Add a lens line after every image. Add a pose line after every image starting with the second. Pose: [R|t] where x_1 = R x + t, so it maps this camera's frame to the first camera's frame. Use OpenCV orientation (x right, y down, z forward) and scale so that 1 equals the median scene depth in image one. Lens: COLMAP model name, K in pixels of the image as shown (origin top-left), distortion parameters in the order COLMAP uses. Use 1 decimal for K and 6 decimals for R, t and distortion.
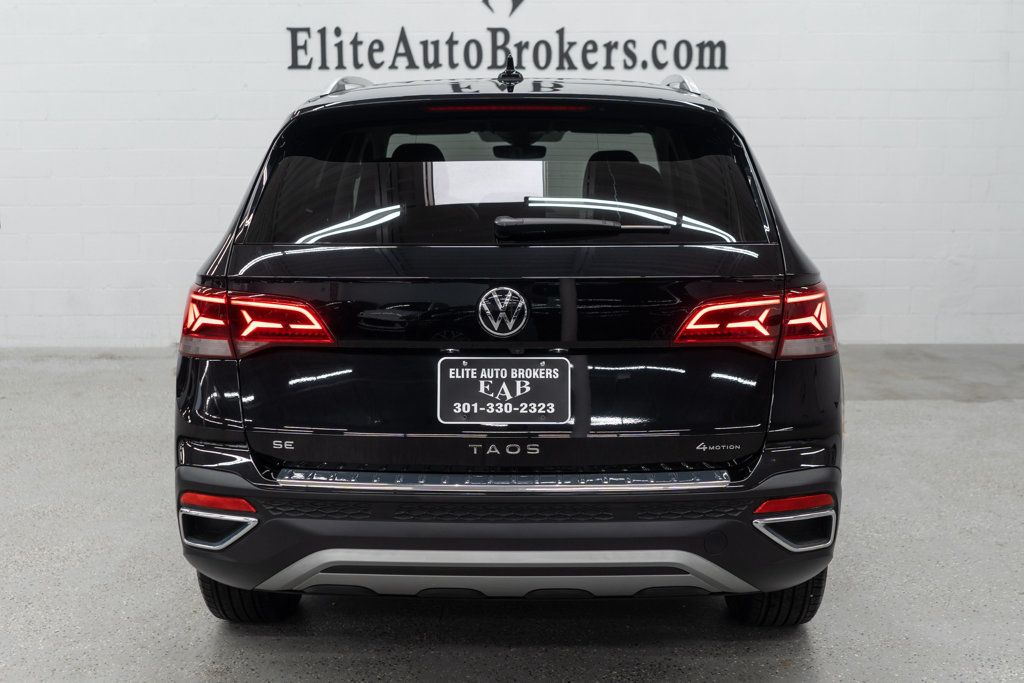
lens RADIAL K [[1204.7, 0, 512.1], [0, 1204.7, 341.1], [0, 0, 1]] dist [-0.022378, 0.000000]
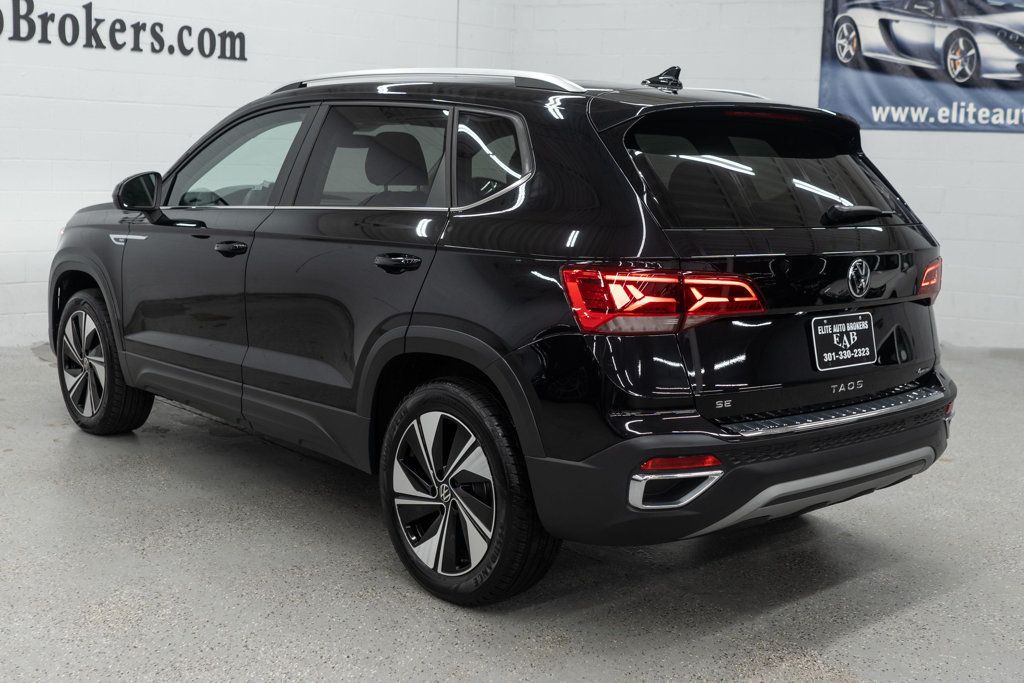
lens RADIAL K [[1204.7, 0, 507.3], [0, 1204.7, 337.0], [0, 0, 1]] dist [-0.022378, 0.000000]
pose [[0.740932, -0.072575, 0.667647, -1.101297], [0.068113, 0.997138, 0.032802, -0.028687], [-0.668117, 0.021172, 0.743755, 0.285688]]
